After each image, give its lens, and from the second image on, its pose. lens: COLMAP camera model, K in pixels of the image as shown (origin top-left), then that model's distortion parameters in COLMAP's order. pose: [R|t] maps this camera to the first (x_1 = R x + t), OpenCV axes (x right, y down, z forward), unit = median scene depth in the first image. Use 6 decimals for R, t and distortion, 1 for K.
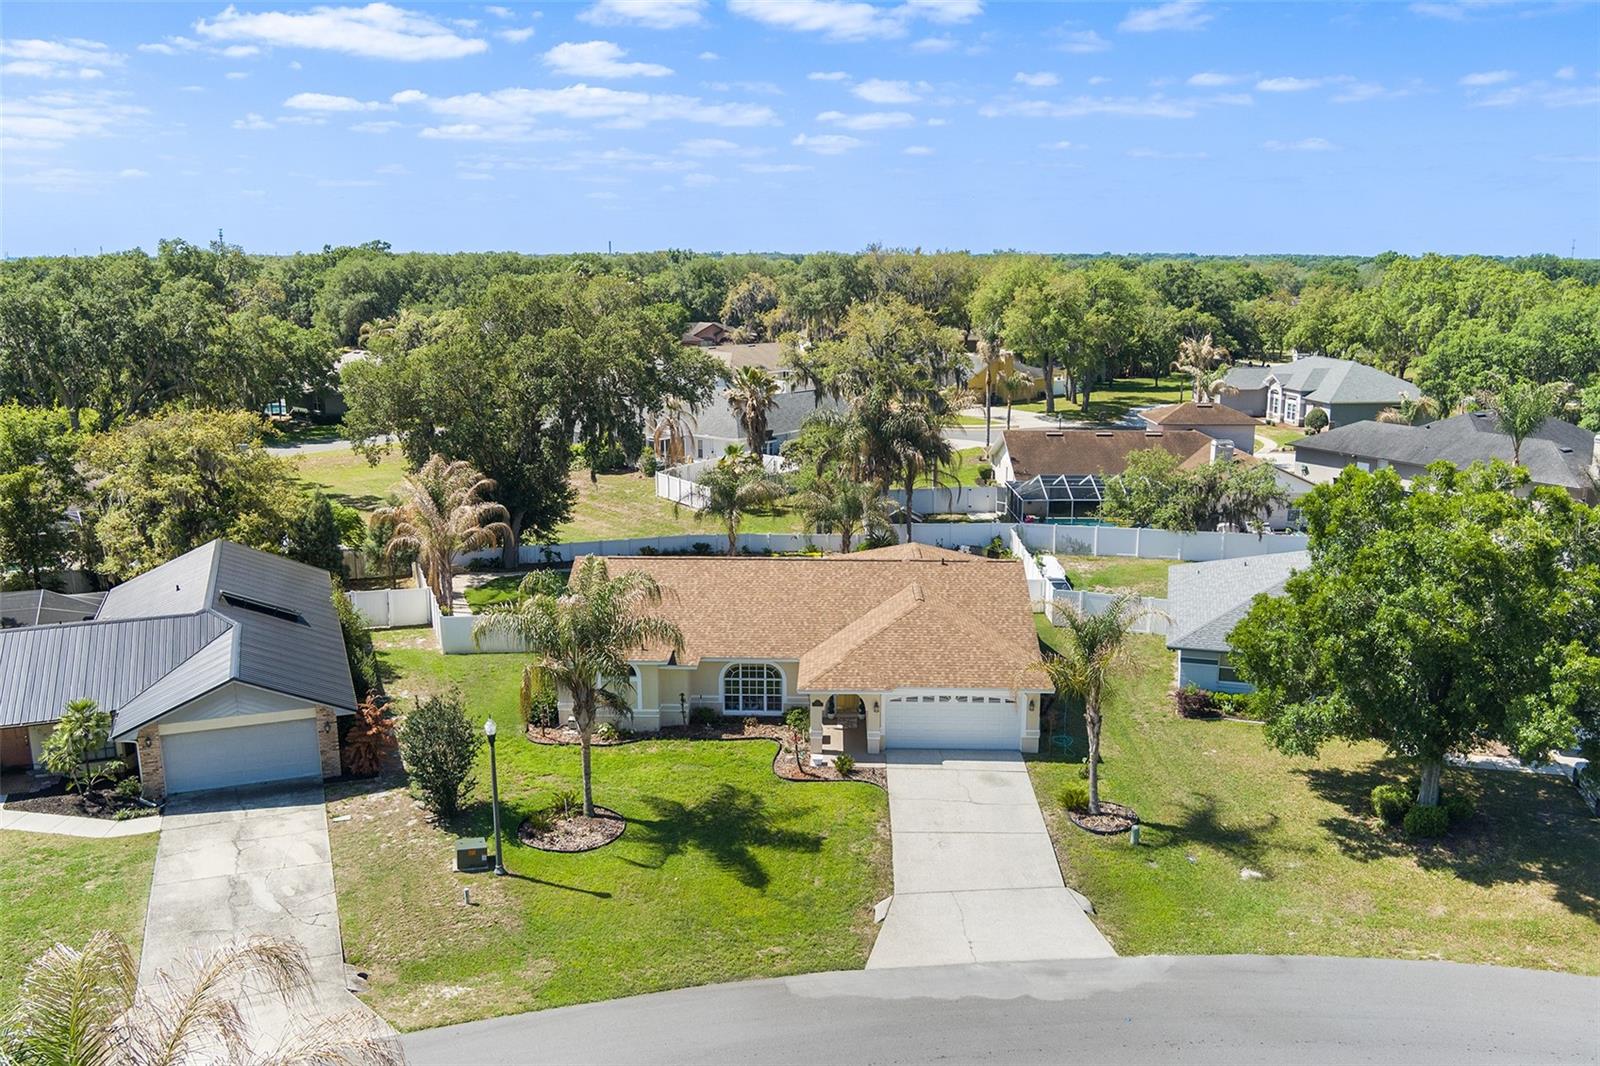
lens RADIAL K [[1303.9, 0, 800.0], [0, 1303.9, 533.0], [0, 0, 1]] dist [-0.058137, 0.007142]
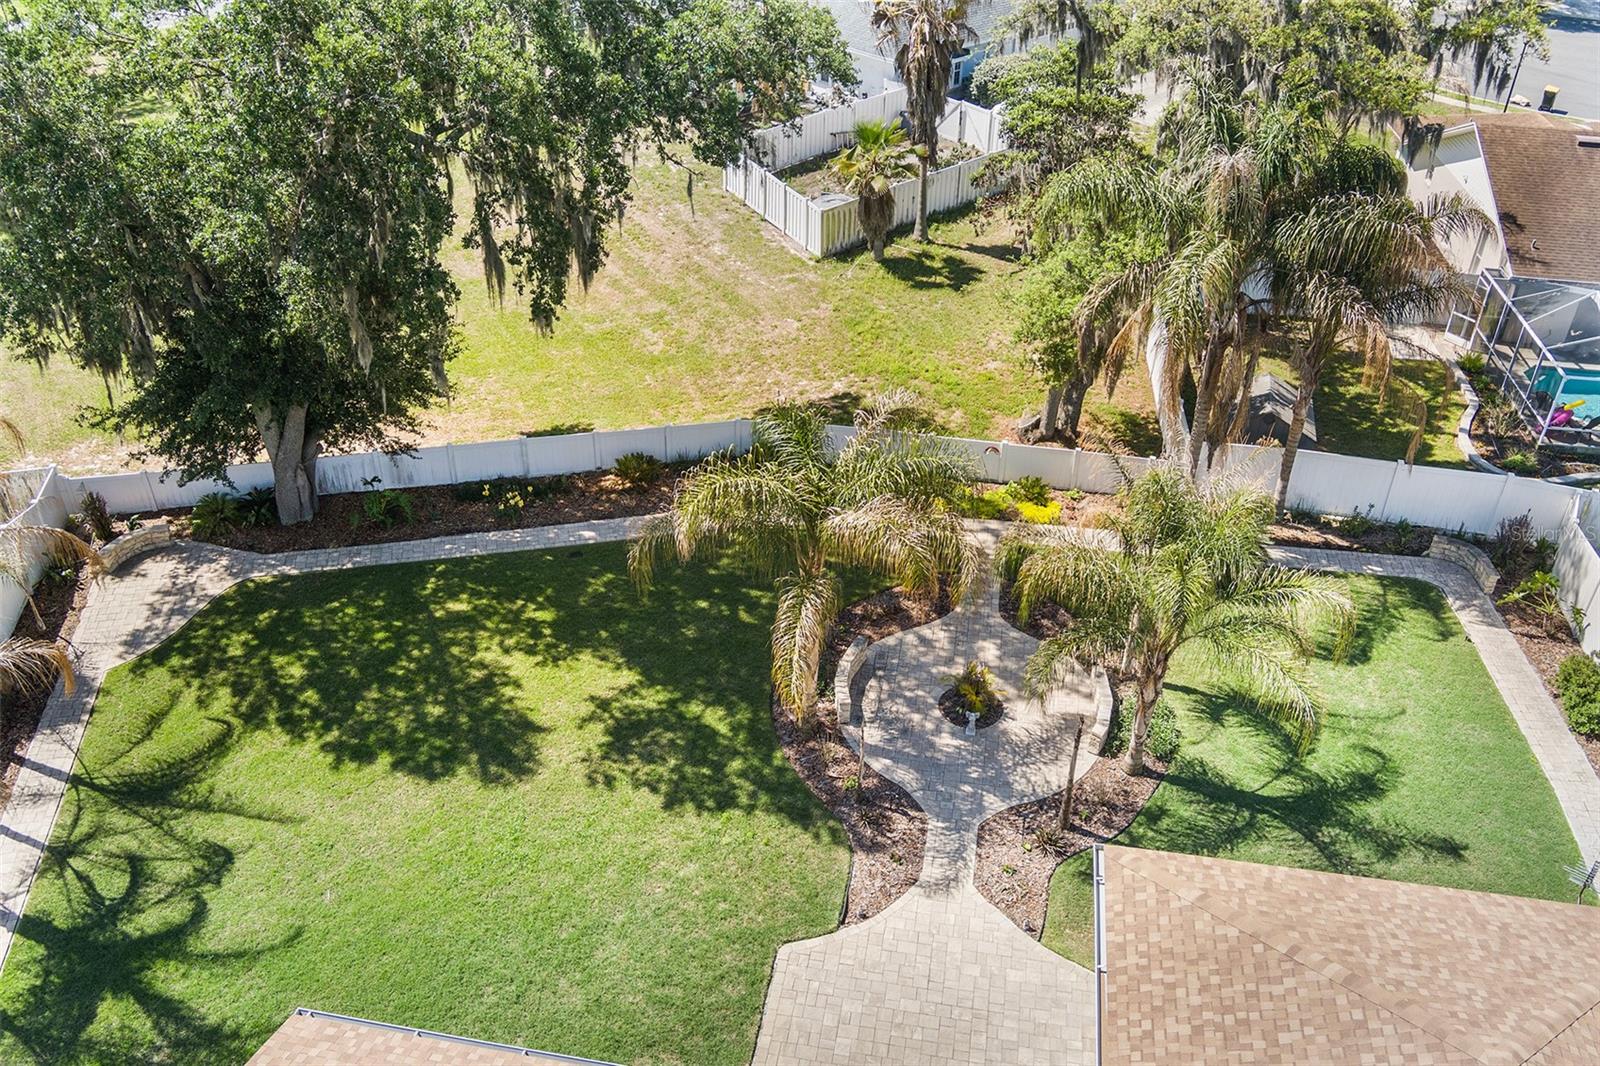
lens RADIAL K [[1303.9, 0, 800.0], [0, 1303.9, 533.0], [0, 0, 1]] dist [-0.058137, 0.007142]
pose [[0.990457, 0.094214, -0.100591, -0.041536], [-0.048359, 0.921032, 0.386474, -0.249006], [0.129059, -0.377921, 0.916798, 1.194419]]
